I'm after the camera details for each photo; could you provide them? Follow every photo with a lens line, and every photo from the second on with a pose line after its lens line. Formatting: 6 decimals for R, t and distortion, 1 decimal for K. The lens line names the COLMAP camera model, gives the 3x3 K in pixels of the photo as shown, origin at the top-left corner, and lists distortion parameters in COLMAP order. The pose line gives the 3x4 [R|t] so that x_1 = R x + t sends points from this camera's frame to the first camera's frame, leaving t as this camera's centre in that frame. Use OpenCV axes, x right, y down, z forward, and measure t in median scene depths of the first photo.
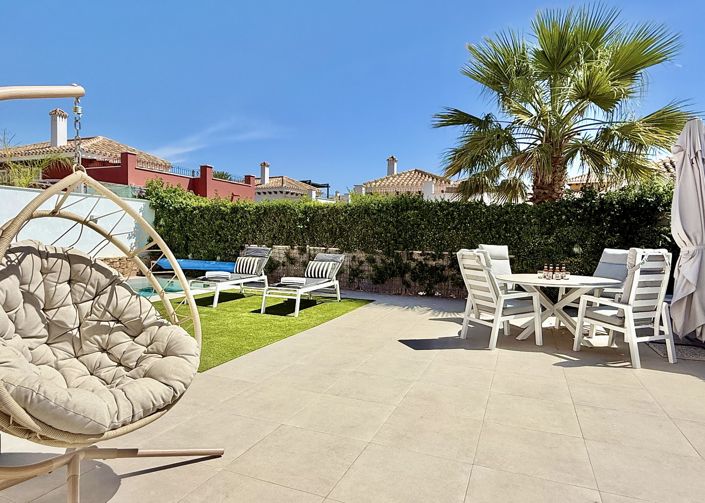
lens RADIAL K [[407.7, 0, 357.0], [0, 407.7, 250.7], [0, 0, 1]] dist [0.000556, 0.001734]
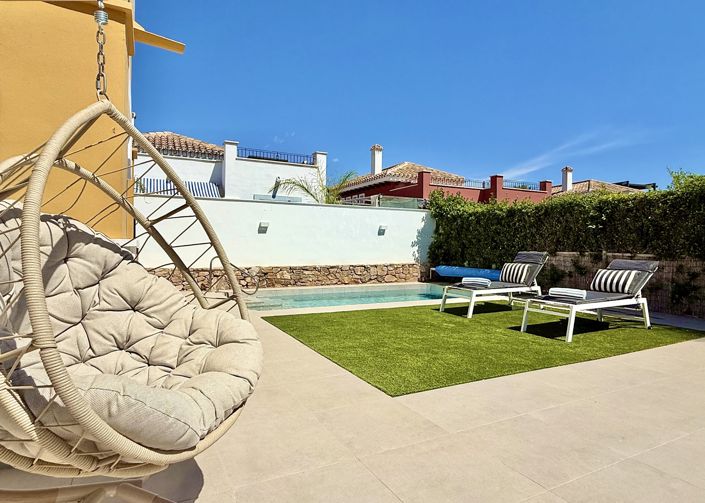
lens RADIAL K [[407.7, 0, 350.5], [0, 407.7, 250.1], [0, 0, 1]] dist [0.000556, 0.001734]
pose [[0.758195, -0.007072, -0.651989, 0.021283], [-0.013845, 0.999541, -0.026941, 0.014381], [0.651880, 0.029453, 0.757750, 0.120451]]
